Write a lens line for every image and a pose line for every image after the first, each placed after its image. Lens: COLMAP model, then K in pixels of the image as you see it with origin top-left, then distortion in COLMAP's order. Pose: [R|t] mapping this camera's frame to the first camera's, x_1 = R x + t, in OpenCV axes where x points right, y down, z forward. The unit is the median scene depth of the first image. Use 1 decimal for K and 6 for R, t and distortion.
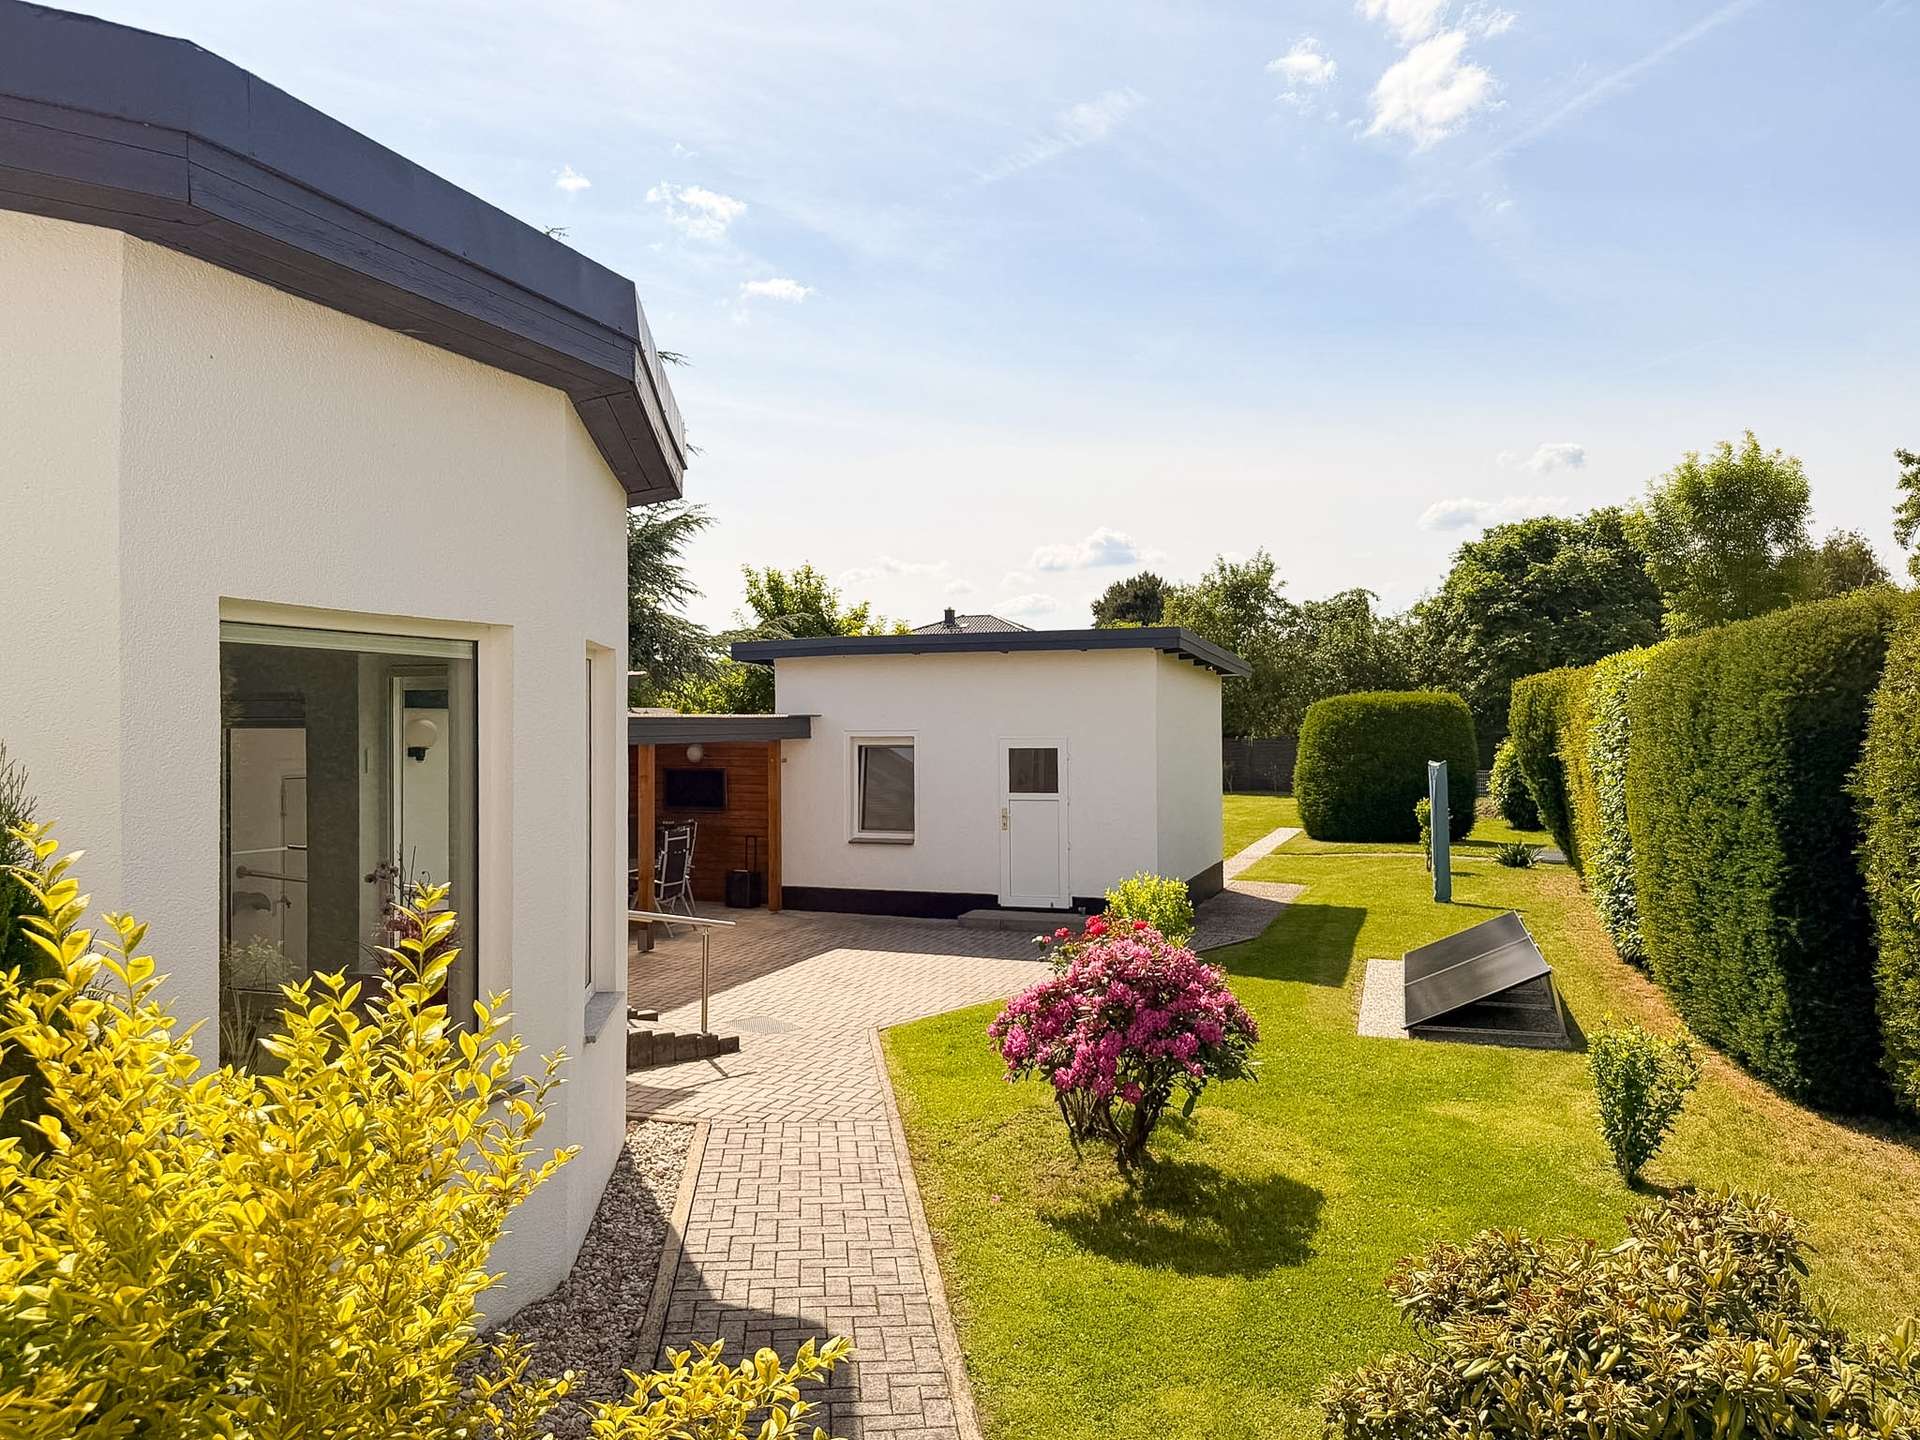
lens RADIAL K [[1600.0, 0, 846.4], [0, 1600.0, 695.1], [0, 0, 1]] dist [0.030470, -0.035457]
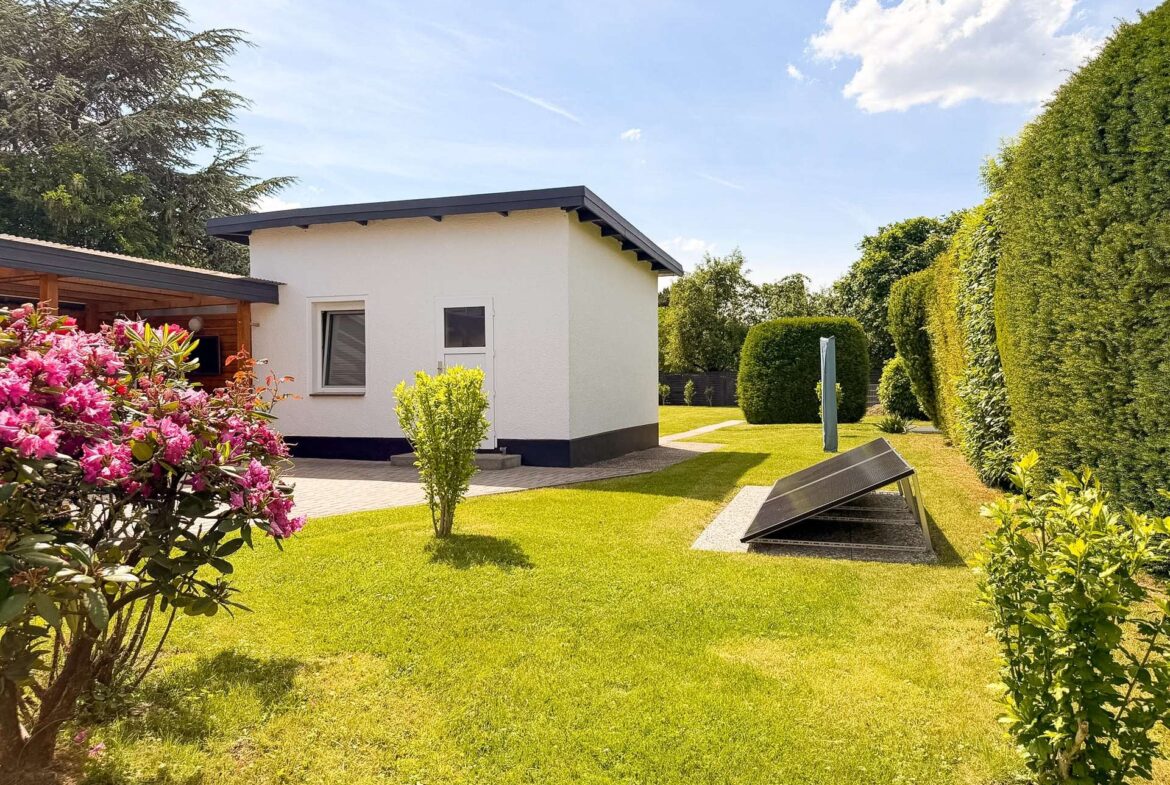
lens RADIAL K [[861.5, 0, 573.7], [0, 861.5, 389.5], [0, 0, 1]] dist [0.030278, 0.002318]
pose [[0.999629, 0.002011, 0.027178, 0.128788], [-0.001928, 0.999993, -0.003089, 0.067467], [-0.027184, 0.003035, 0.999626, 0.286707]]
